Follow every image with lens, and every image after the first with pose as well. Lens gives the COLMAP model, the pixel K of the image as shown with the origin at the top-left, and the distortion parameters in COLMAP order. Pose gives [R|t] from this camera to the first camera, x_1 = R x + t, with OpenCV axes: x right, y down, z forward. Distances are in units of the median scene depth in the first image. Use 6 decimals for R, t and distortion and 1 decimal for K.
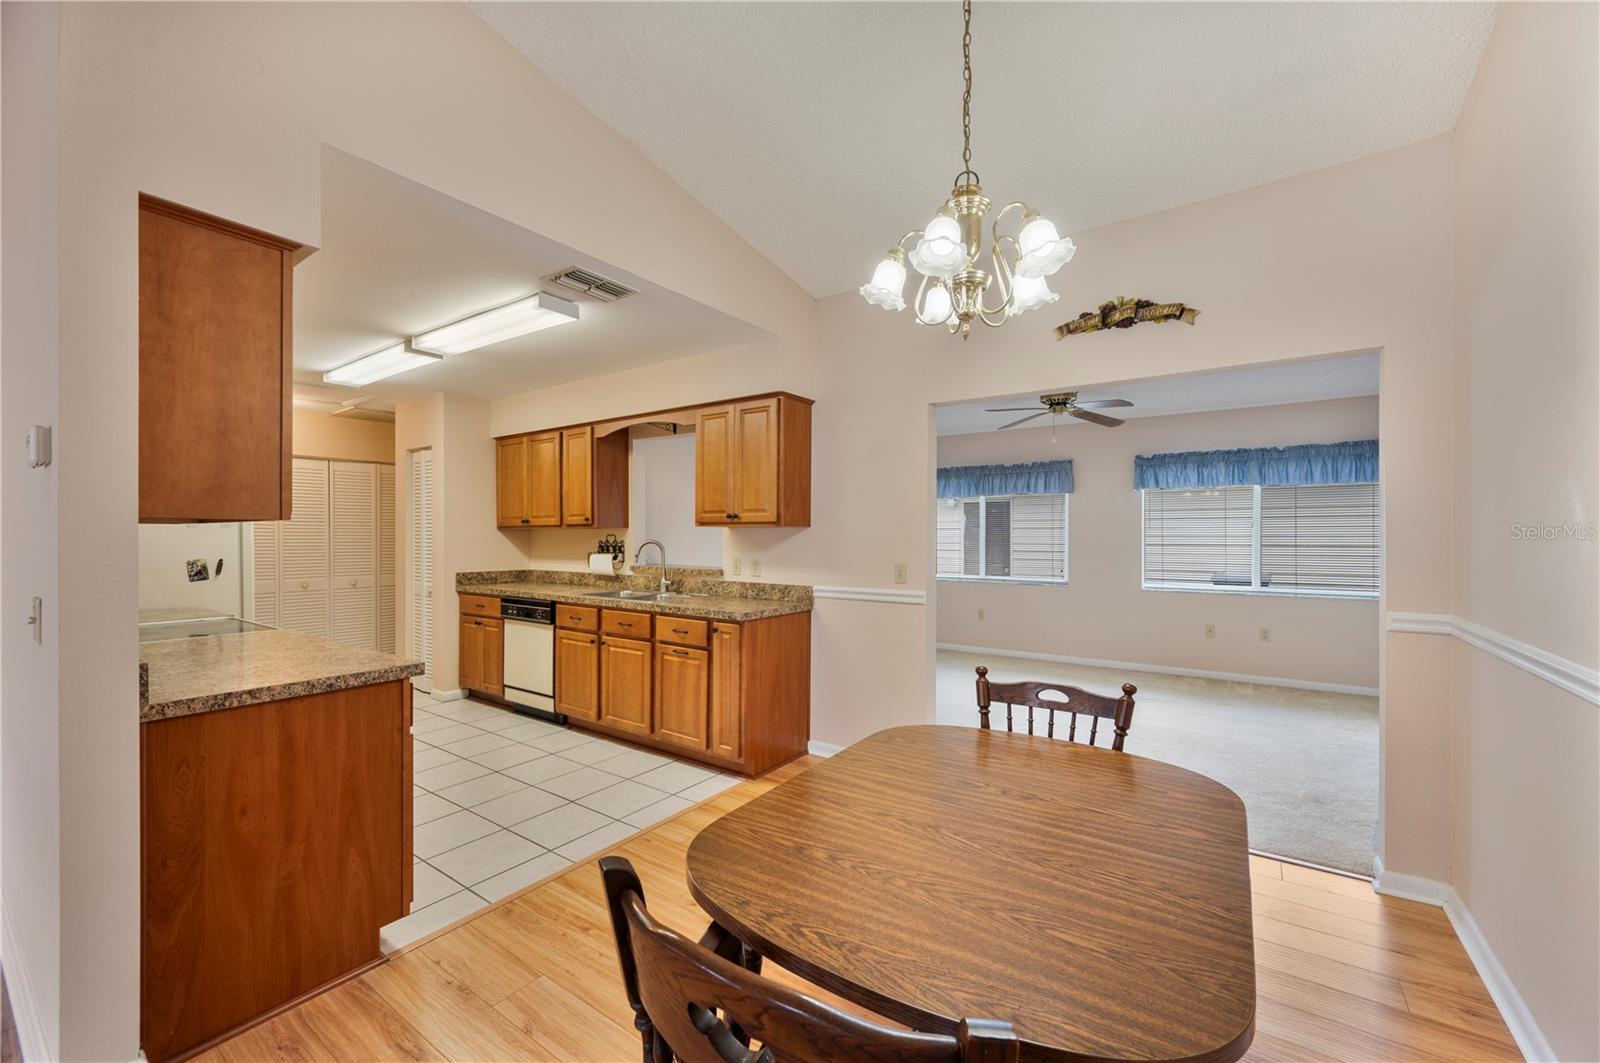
lens RADIAL K [[635.1, 0, 809.5], [0, 635.1, 536.8], [0, 0, 1]] dist [0.008645, 0.000059]
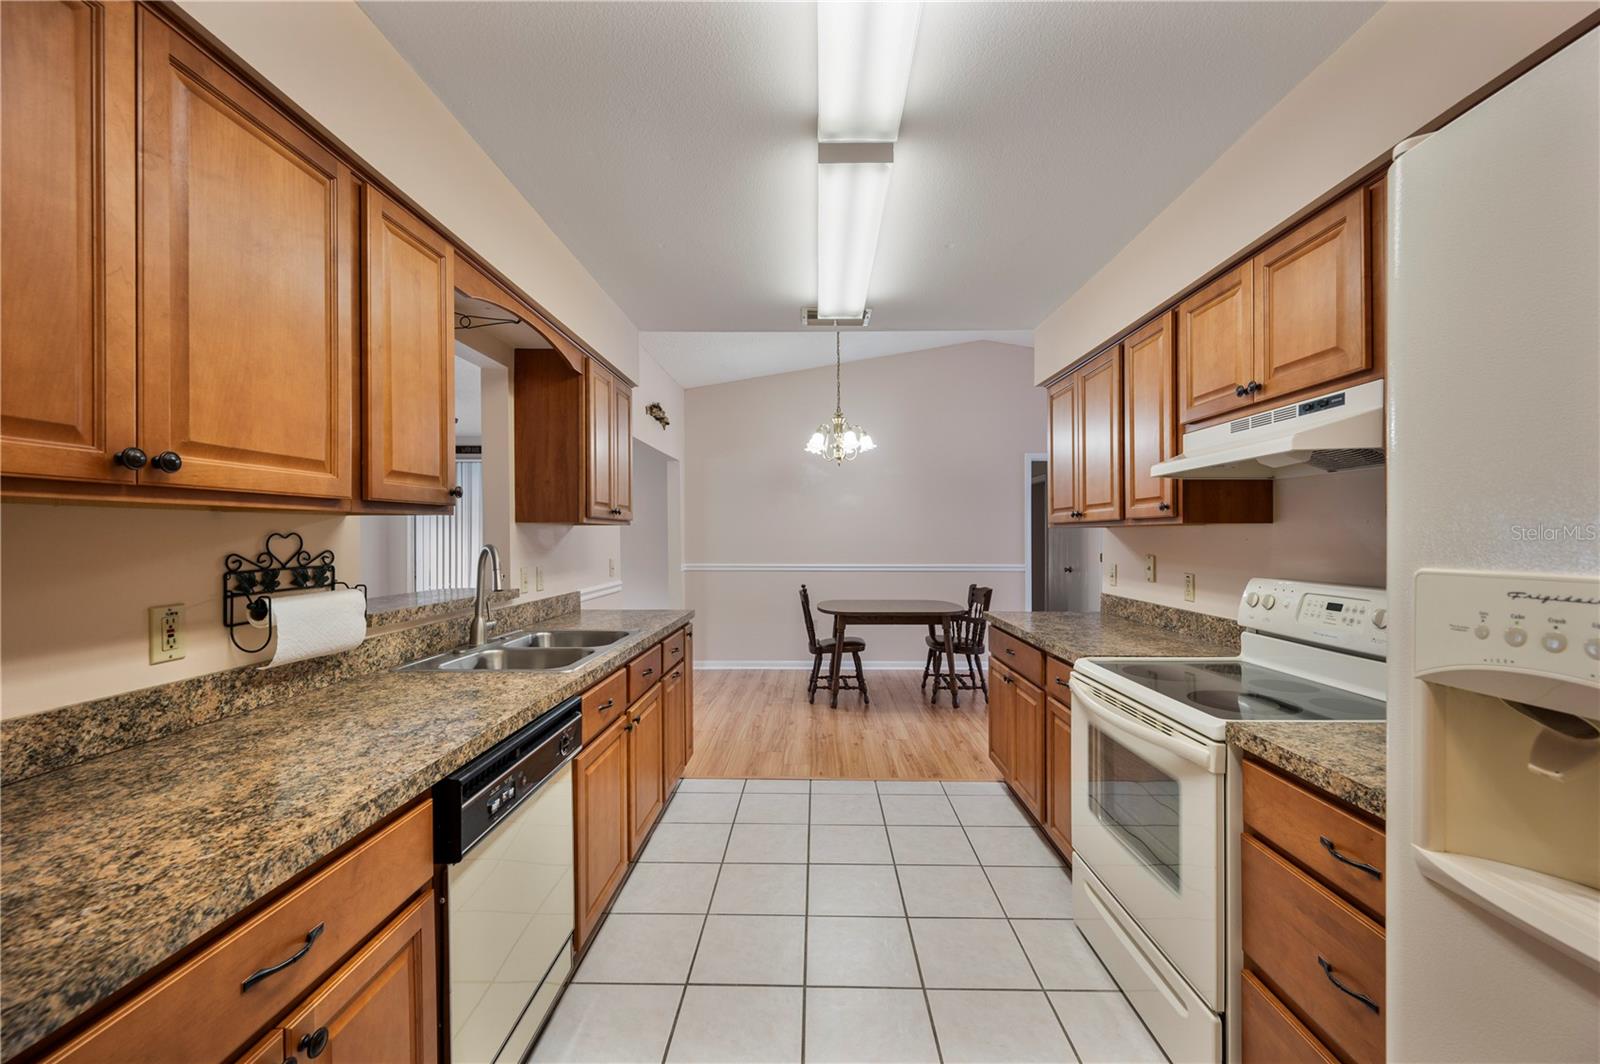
lens RADIAL K [[635.1, 0, 797.1], [0, 635.1, 534.4], [0, 0, 1]] dist [0.008645, 0.000059]
pose [[-0.540746, -0.001244, 0.841185, -0.730872], [-0.000201, 0.999999, 0.001349, -0.003131], [-0.841186, 0.000560, -0.540746, 0.972853]]
